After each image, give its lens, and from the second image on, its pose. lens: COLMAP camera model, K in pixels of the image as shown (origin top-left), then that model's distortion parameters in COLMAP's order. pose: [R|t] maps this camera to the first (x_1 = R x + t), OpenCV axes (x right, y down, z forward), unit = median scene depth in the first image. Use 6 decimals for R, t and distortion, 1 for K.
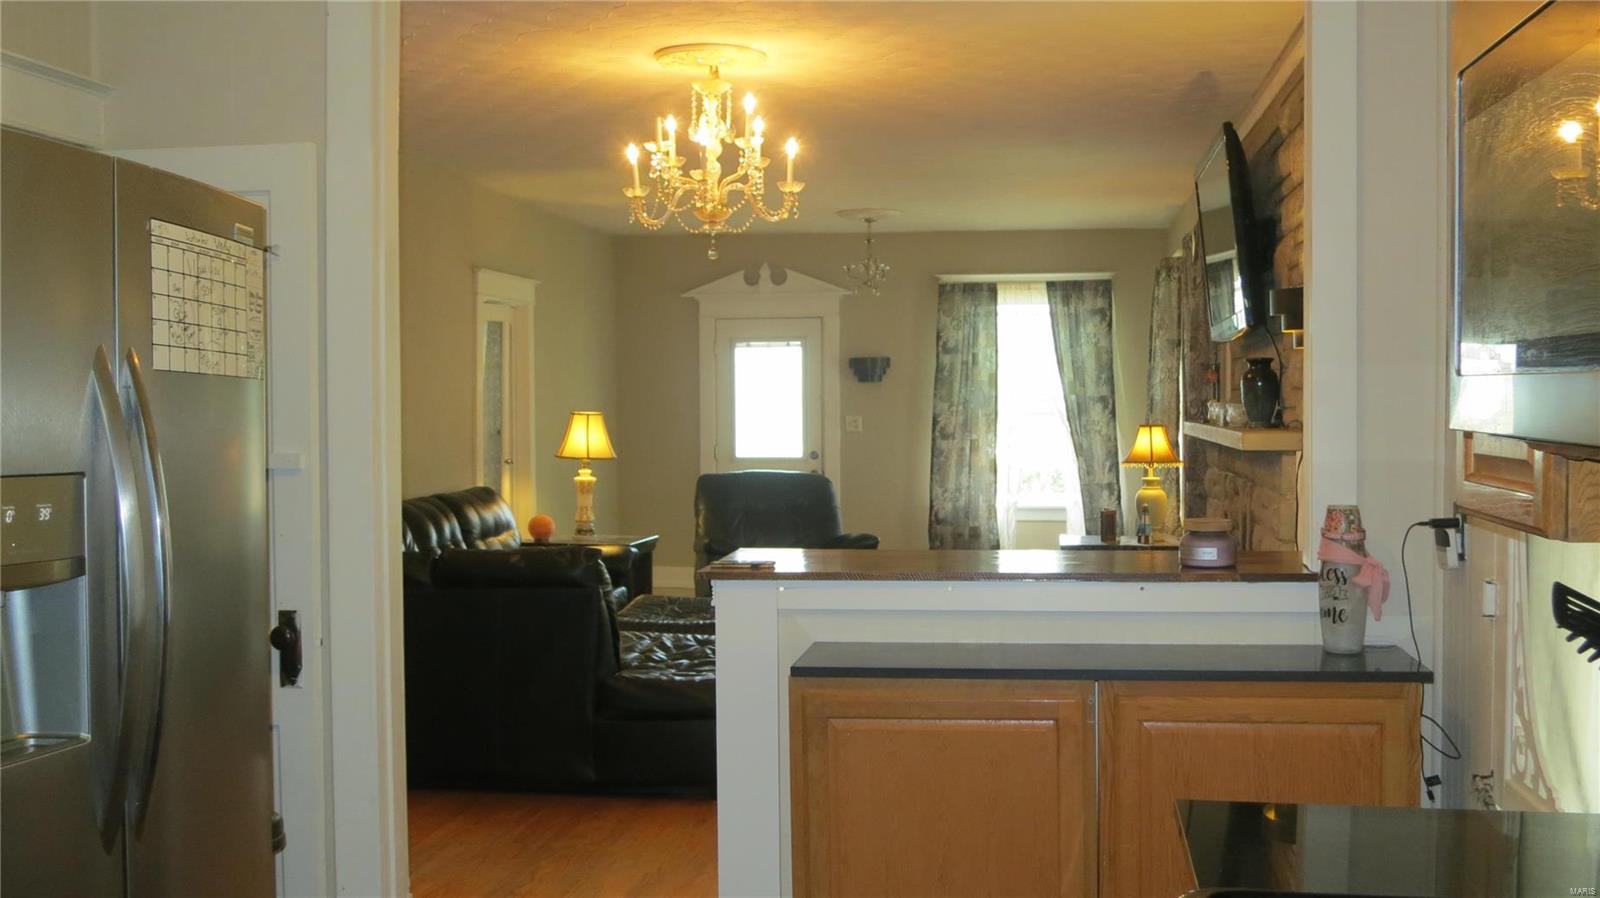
lens RADIAL K [[1771.3, 0, 798.7], [0, 1771.3, 461.3], [0, 0, 1]] dist [-0.023796, 0.000000]
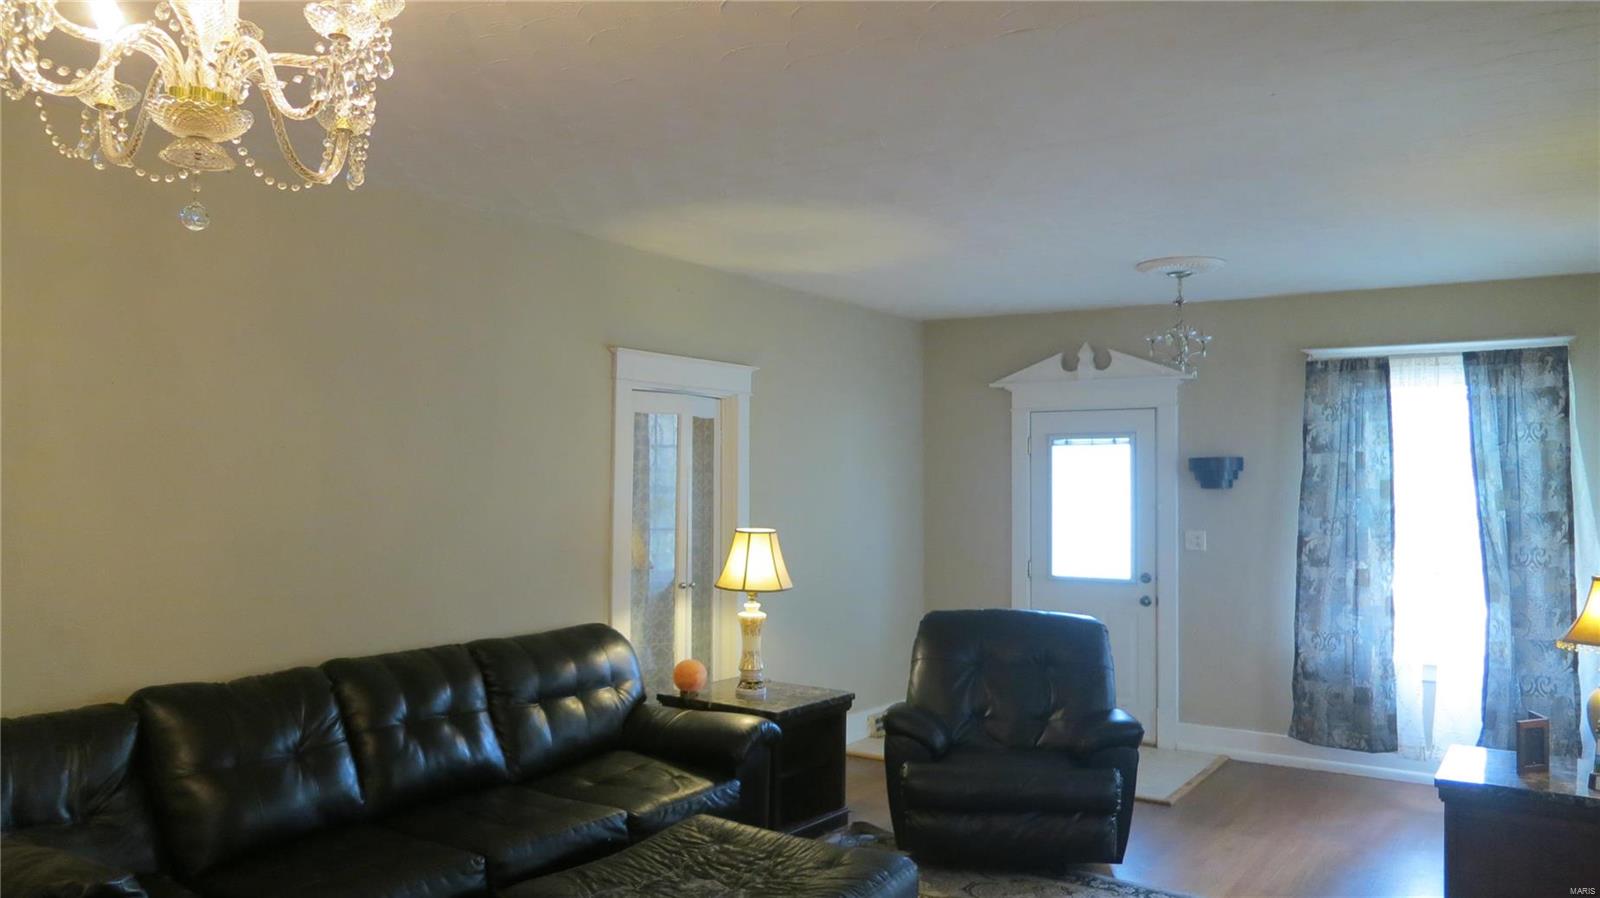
lens RADIAL K [[1181.1, 0, 795.0], [0, 1181.1, 439.8], [0, 0, 1]] dist [-0.053117, 0.019196]
pose [[0.896345, -0.006324, -0.443313, 0.125114], [-0.025560, 0.997498, -0.065908, -0.032899], [0.442621, 0.070407, 0.893941, 0.541834]]
